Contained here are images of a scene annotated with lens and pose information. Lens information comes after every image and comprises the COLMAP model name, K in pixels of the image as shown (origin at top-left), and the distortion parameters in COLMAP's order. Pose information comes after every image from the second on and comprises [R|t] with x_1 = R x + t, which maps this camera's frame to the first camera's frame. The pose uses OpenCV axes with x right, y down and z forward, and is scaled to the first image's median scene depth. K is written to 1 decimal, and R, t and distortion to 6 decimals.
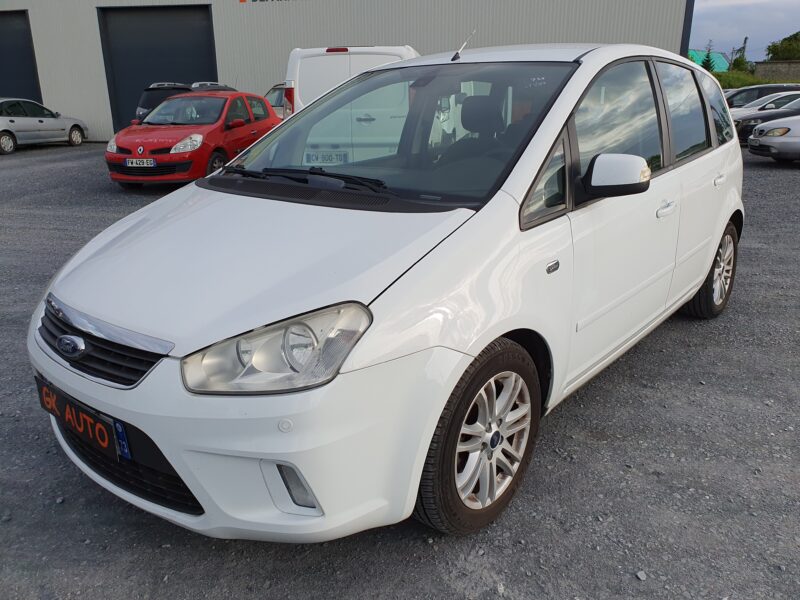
lens RADIAL K [[614.9, 0, 398.2], [0, 614.9, 300.2], [0, 0, 1]] dist [0.013585, -0.002772]
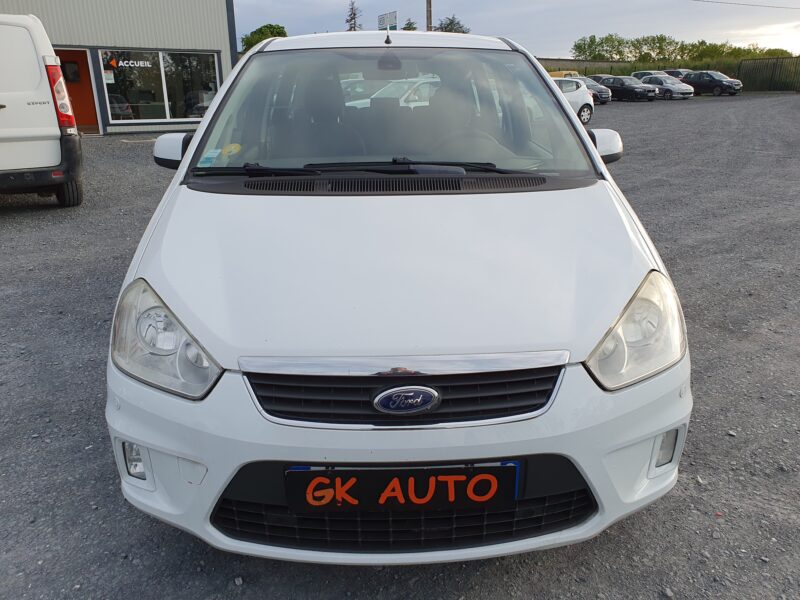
lens RADIAL K [[614.9, 0, 398.2], [0, 614.9, 300.2], [0, 0, 1]] dist [0.013585, -0.002772]
pose [[0.764104, -0.206666, 0.611093, -1.011258], [0.193005, 0.977141, 0.089130, -0.121860], [-0.615544, 0.049840, 0.786525, 0.397011]]
